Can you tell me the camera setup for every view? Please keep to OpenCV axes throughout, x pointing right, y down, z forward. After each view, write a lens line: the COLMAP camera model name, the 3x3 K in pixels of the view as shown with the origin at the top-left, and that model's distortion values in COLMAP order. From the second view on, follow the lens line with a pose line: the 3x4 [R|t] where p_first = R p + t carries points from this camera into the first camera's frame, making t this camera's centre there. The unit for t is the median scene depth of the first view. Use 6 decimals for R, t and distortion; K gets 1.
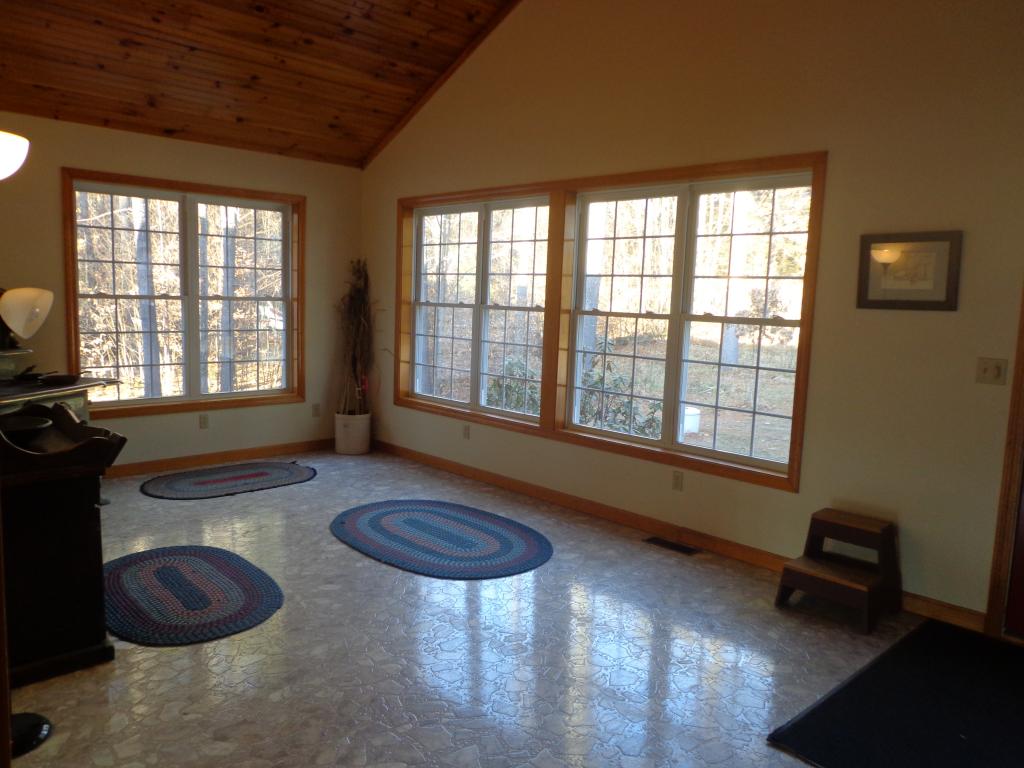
lens RADIAL K [[757.9, 0, 510.9], [0, 757.9, 383.2], [0, 0, 1]] dist [0.014215, -0.000949]
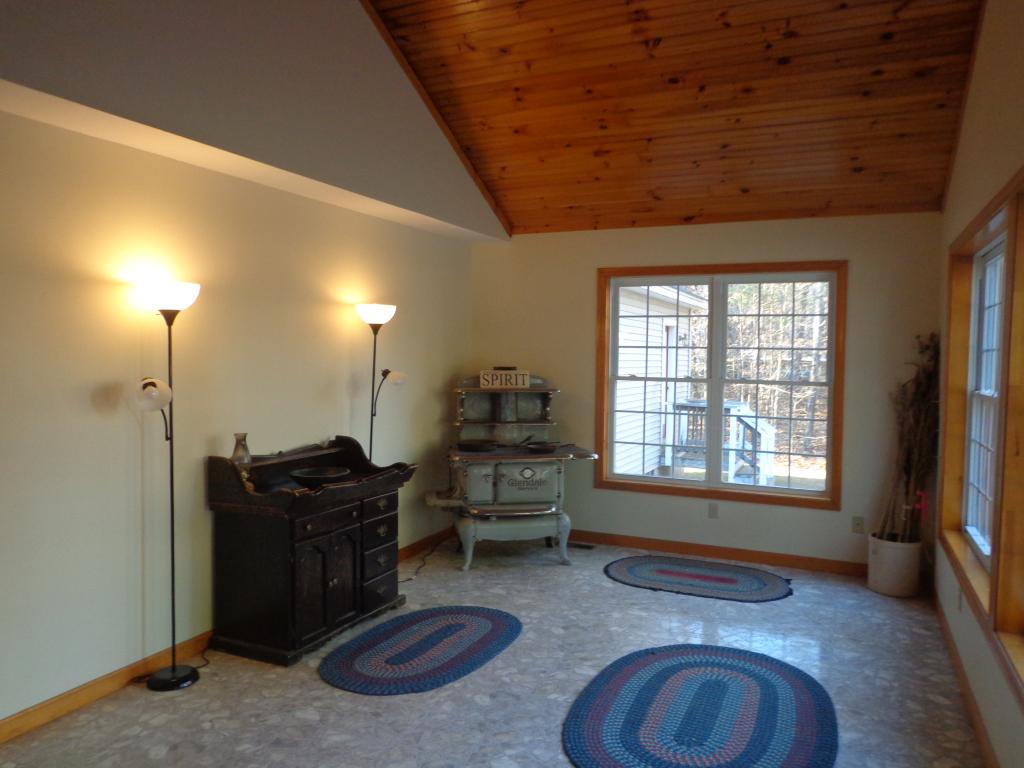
lens RADIAL K [[757.9, 0, 510.9], [0, 757.9, 385.0], [0, 0, 1]] dist [0.014215, -0.000949]
pose [[0.373670, 0.020499, -0.927335, 0.428063], [-0.111932, 0.993446, -0.023143, -0.063119], [0.920783, 0.112447, 0.373515, 0.450033]]
